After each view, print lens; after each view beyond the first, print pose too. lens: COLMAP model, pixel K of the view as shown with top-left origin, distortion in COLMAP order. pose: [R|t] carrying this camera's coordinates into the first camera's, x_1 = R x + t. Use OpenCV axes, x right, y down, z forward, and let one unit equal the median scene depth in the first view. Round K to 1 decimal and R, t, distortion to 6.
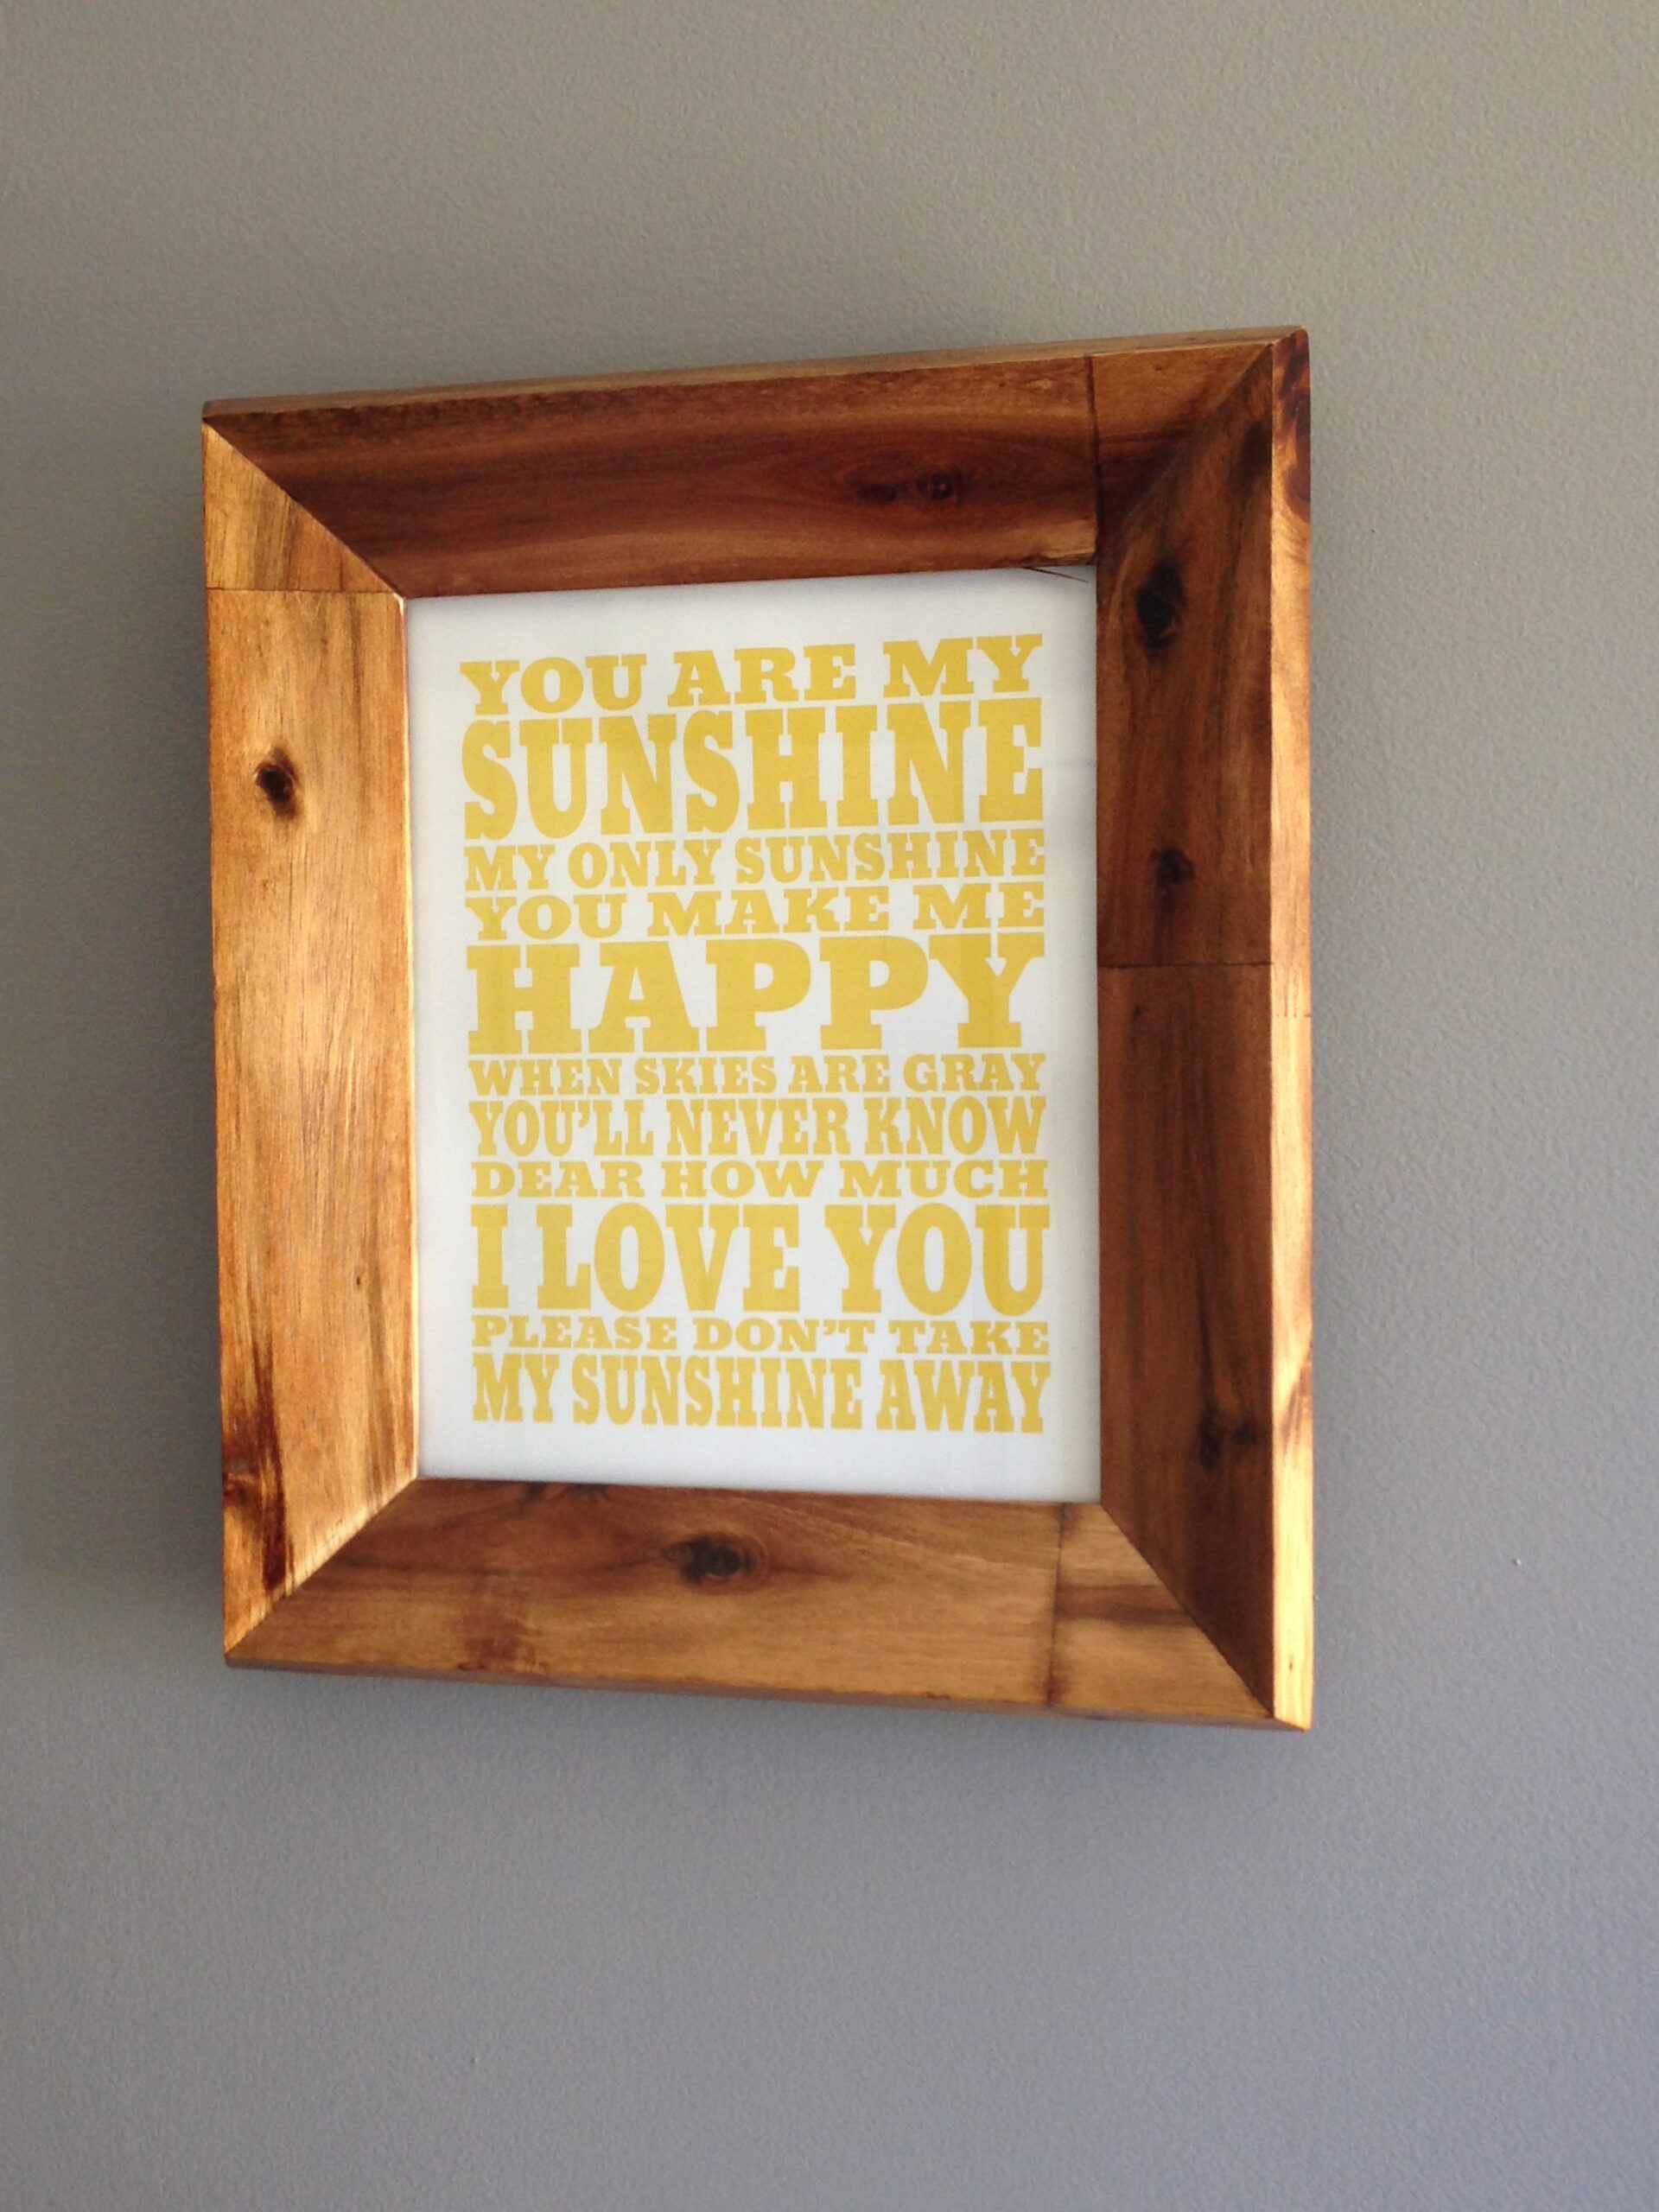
lens RADIAL K [[2815.6, 0, 829.5], [0, 2815.6, 1106.0], [0, 0, 1]] dist [0.073594, 0.001910]
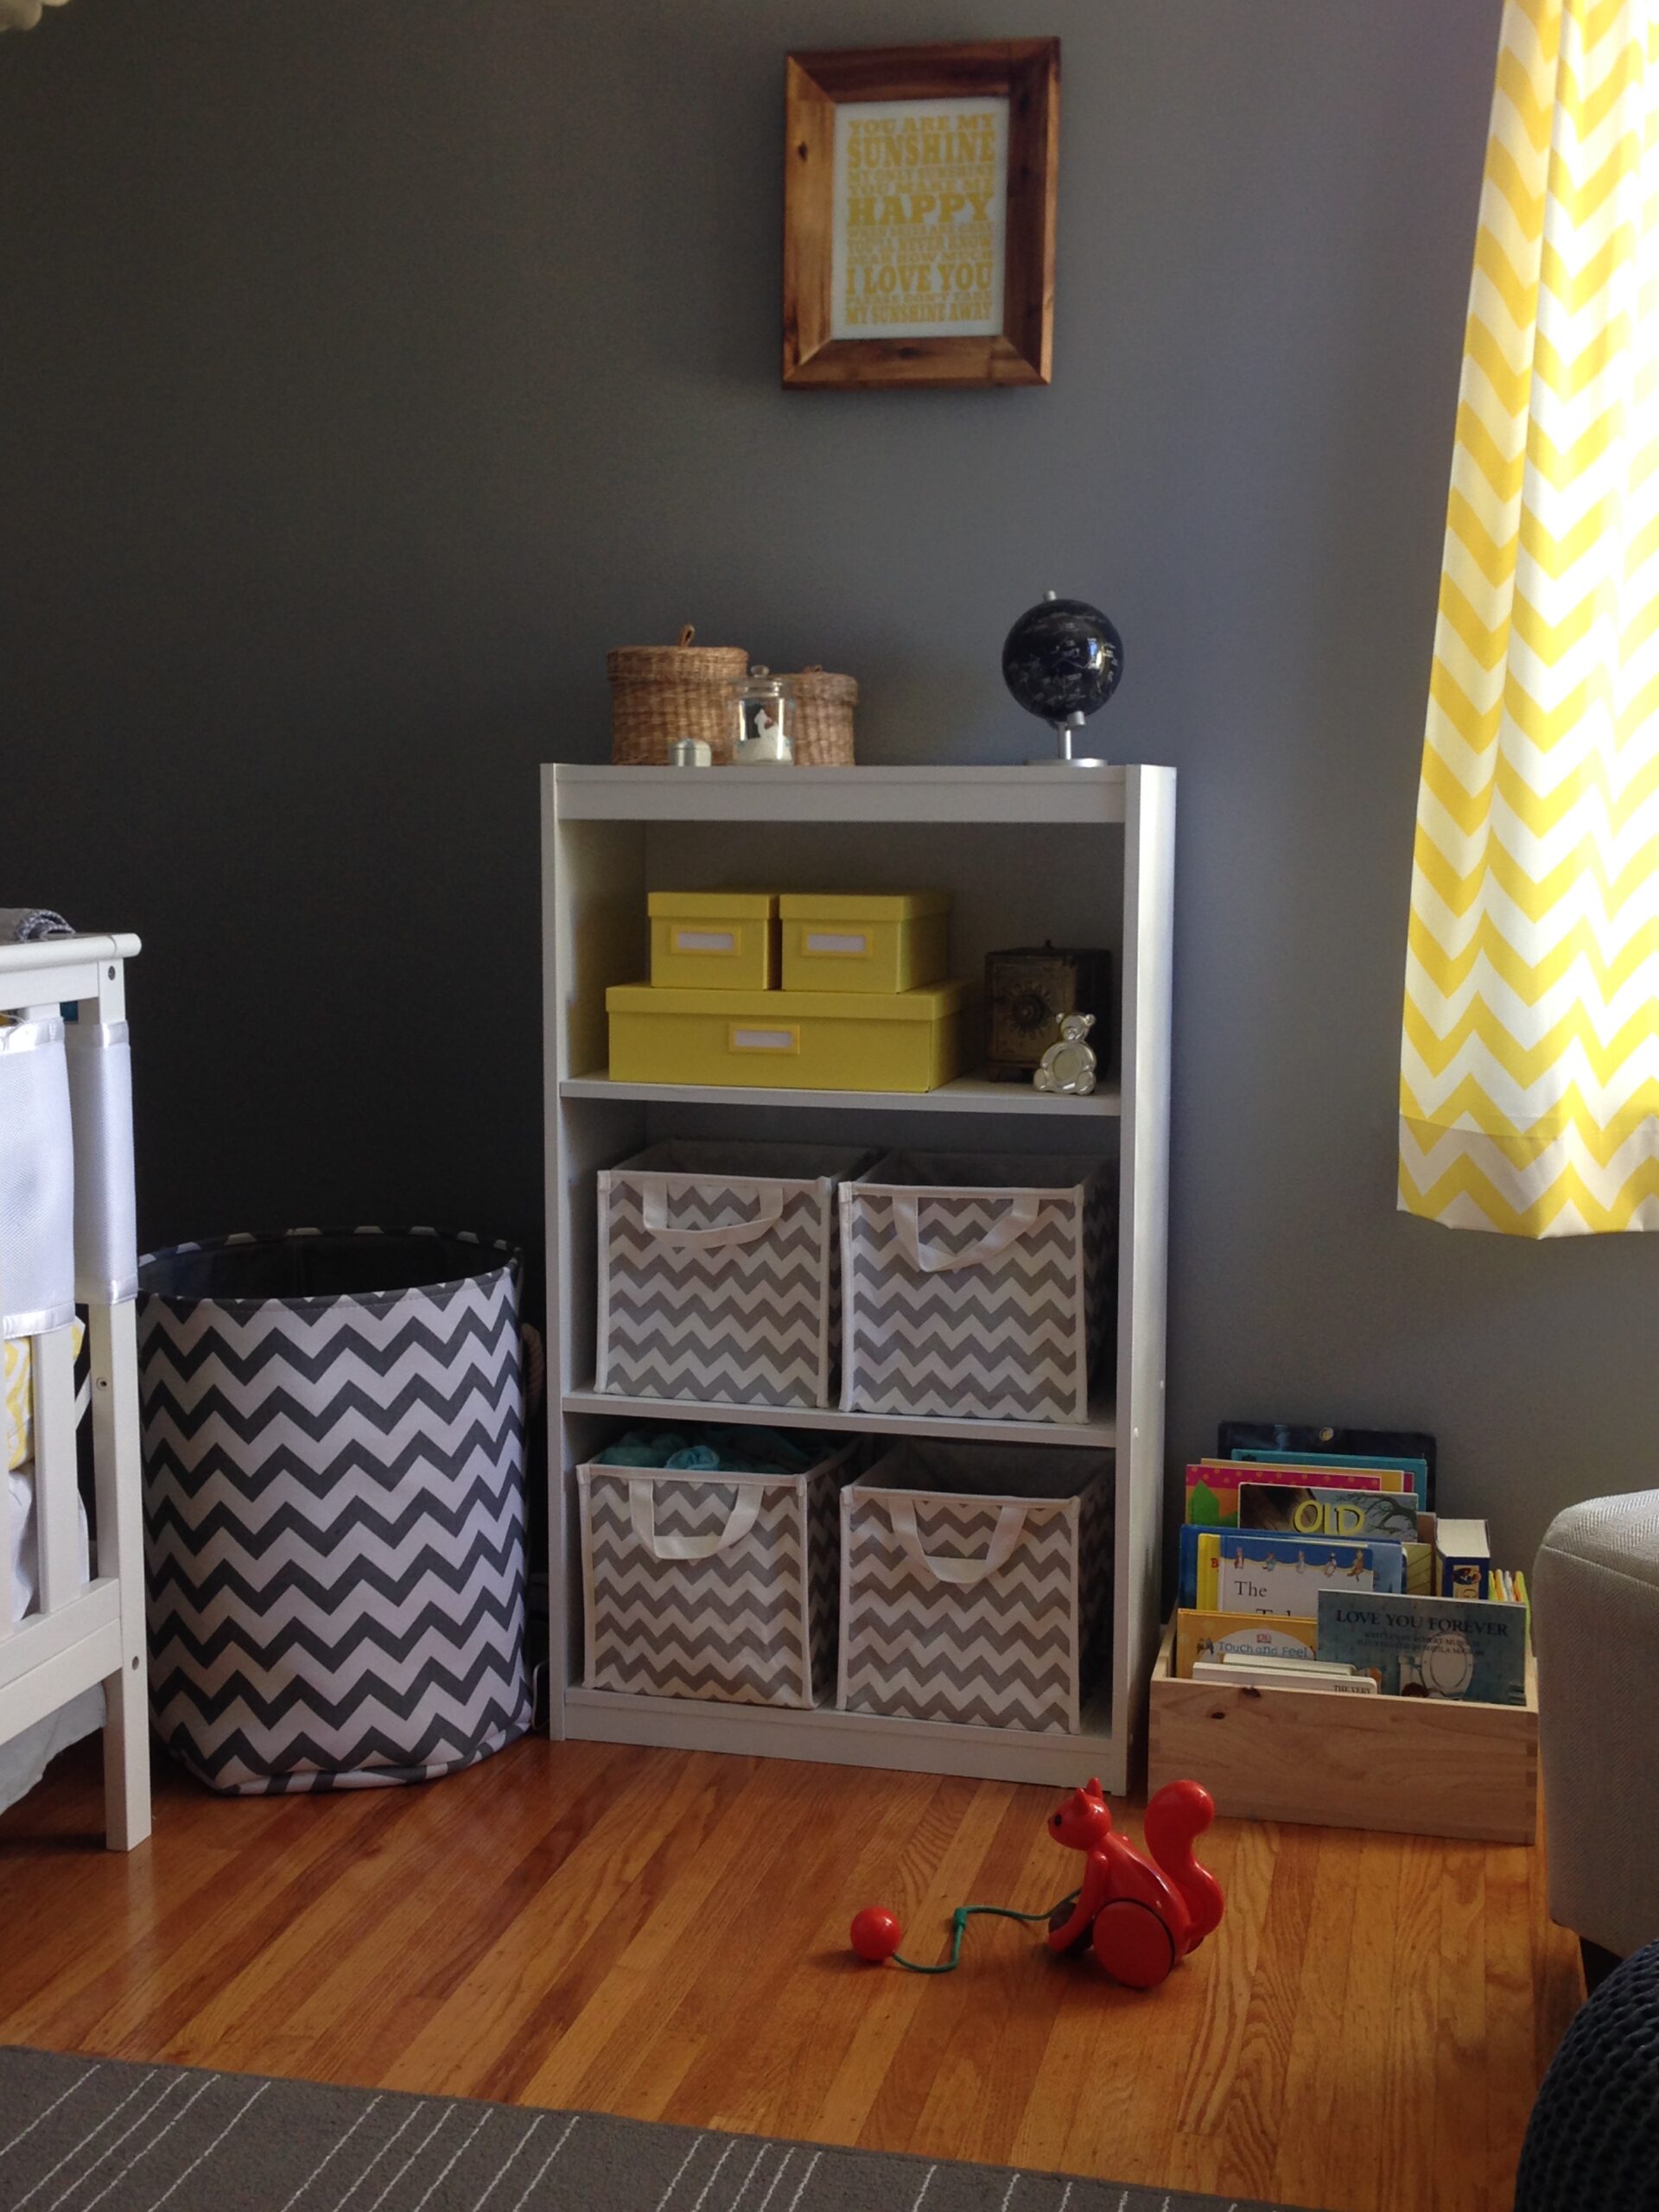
lens RADIAL K [[2590.5, 0, 829.5], [0, 2590.5, 1106.0], [0, 0, 1]] dist [0.159040, -0.244687]
pose [[0.999564, 0.020742, 0.021030, -0.209625], [-0.022793, 0.994468, 0.102541, 0.849122], [-0.018787, -0.102976, 0.994506, -2.852773]]
